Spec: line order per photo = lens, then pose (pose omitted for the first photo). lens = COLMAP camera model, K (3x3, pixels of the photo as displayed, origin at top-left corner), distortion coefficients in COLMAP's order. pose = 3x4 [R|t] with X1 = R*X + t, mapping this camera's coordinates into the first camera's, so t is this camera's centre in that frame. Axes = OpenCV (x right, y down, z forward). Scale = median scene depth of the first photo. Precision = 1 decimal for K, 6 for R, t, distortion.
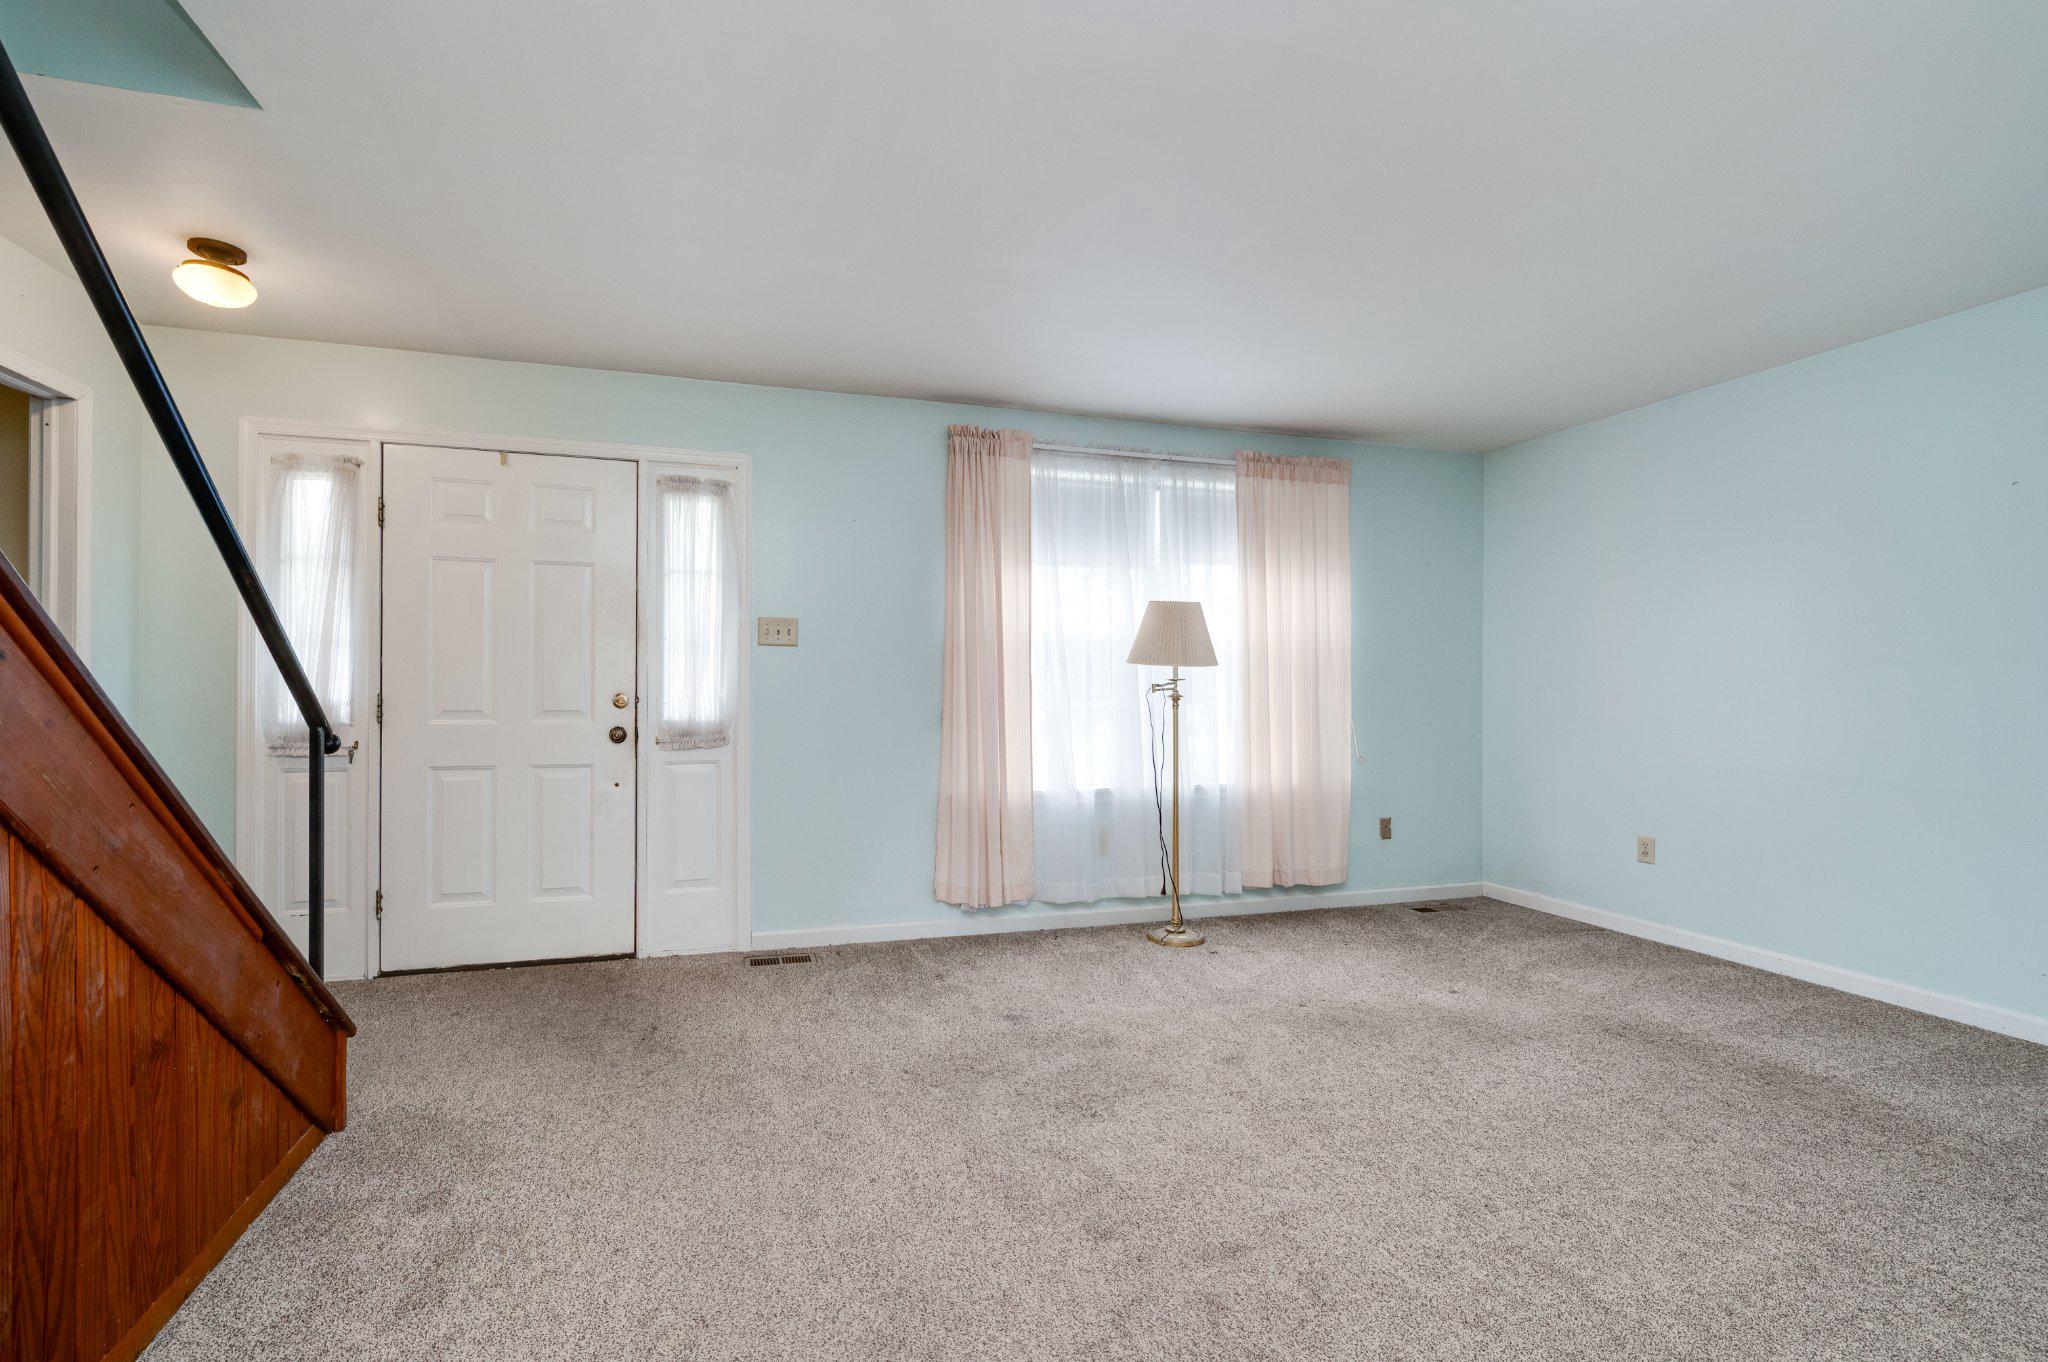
lens RADIAL K [[857.2, 0, 1027.0], [0, 857.2, 677.0], [0, 0, 1]] dist [-0.001269, -0.000246]
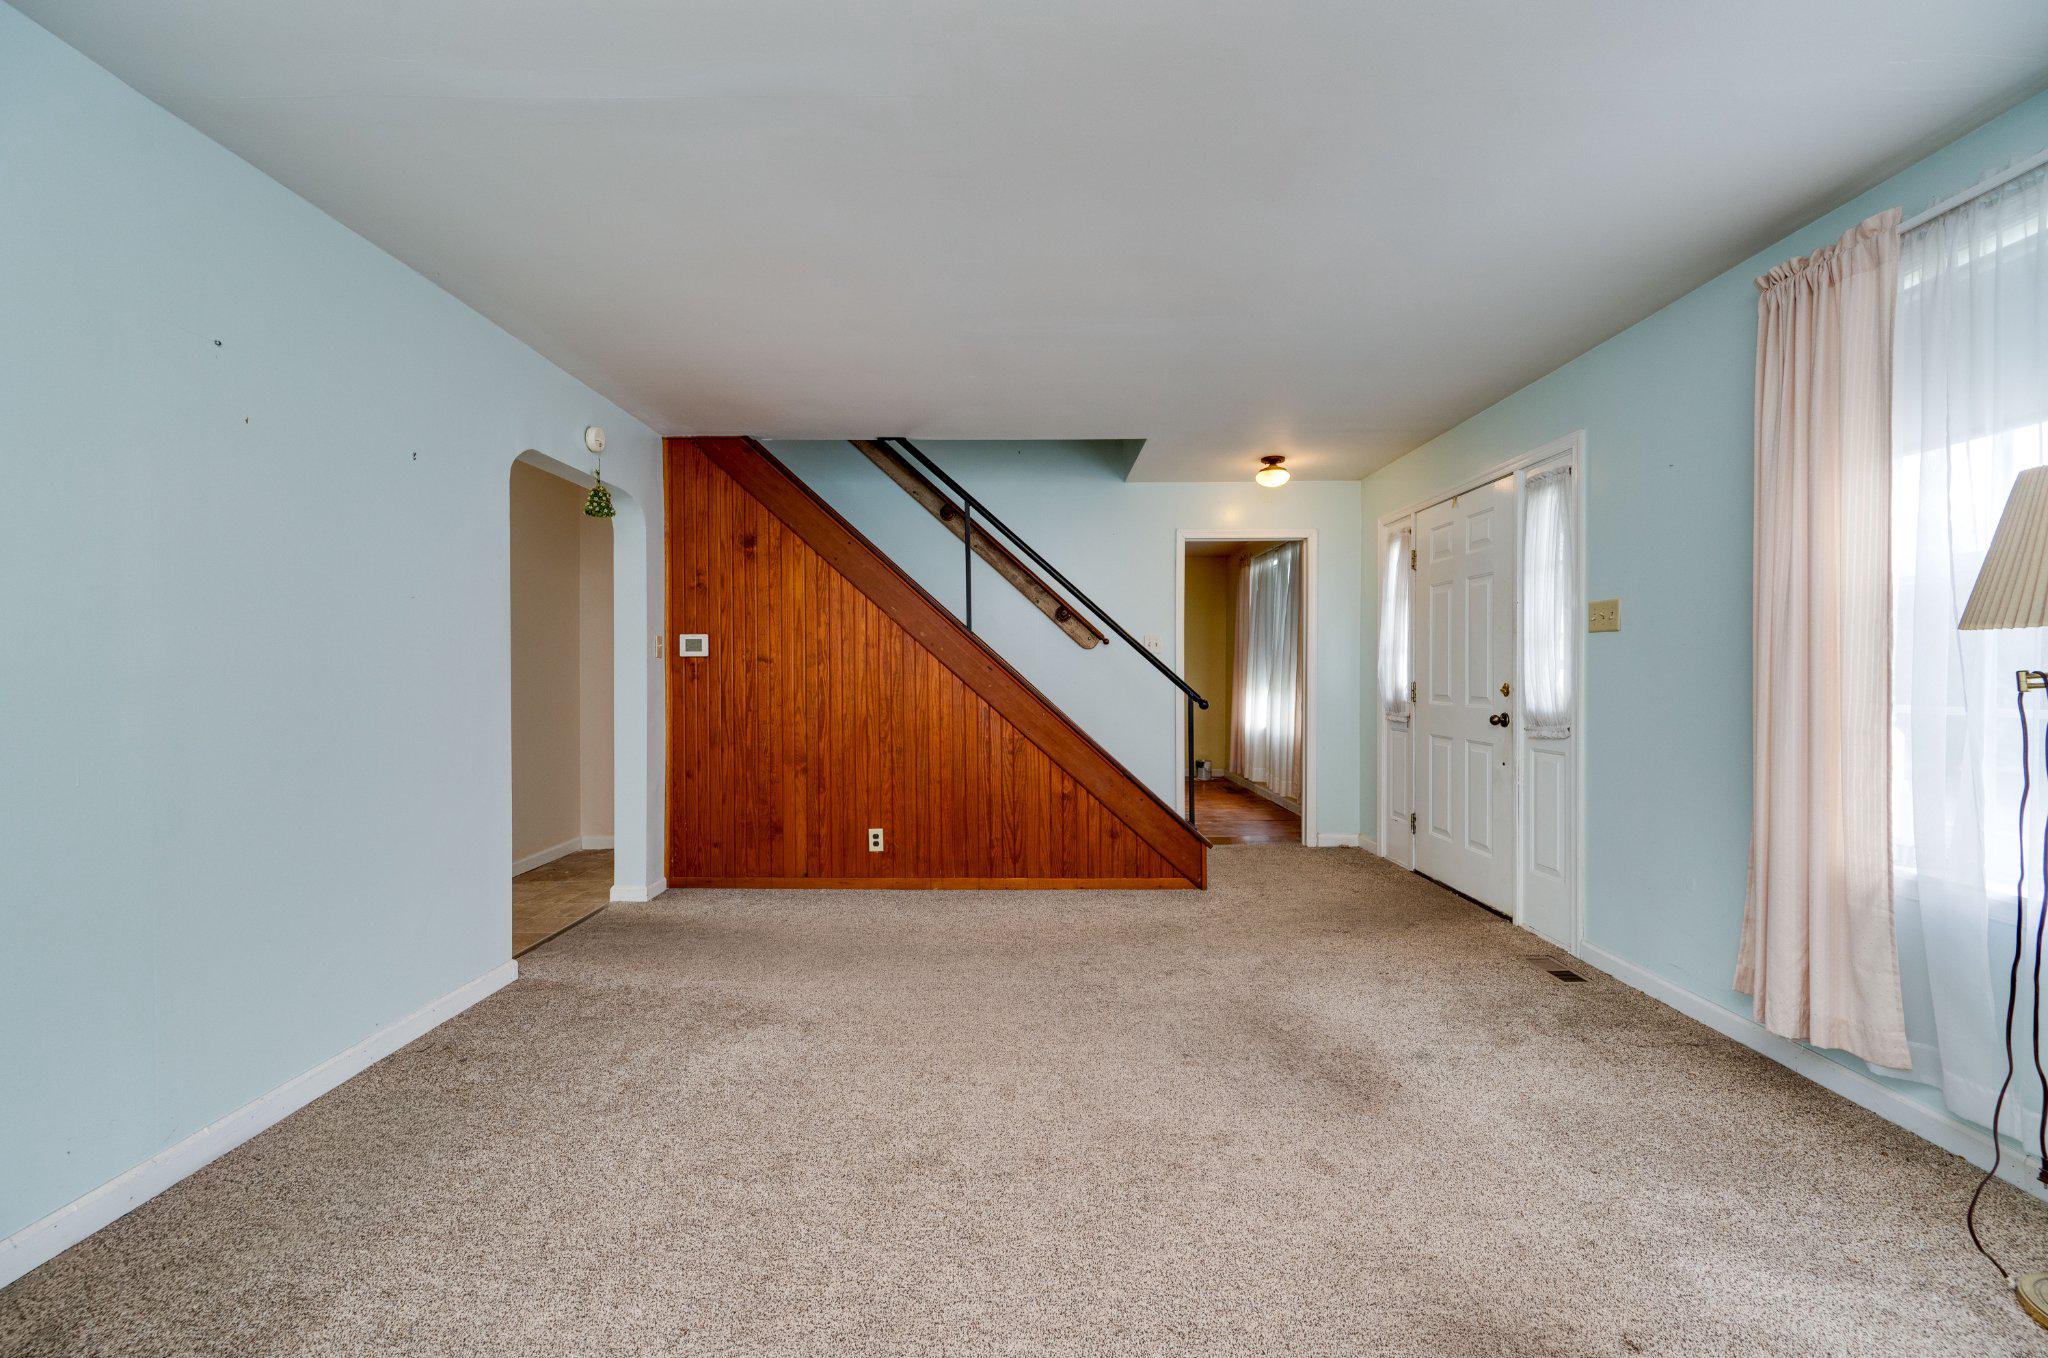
lens RADIAL K [[831.8, 0, 1024.0], [0, 831.8, 679.0], [0, 0, 1]] dist [-0.000629, -0.000021]
pose [[-0.288703, 0.001747, -0.957417, 0.734944], [0.007625, 0.999971, -0.000474, 0.008819], [0.957388, -0.007437, -0.288708, 0.691480]]
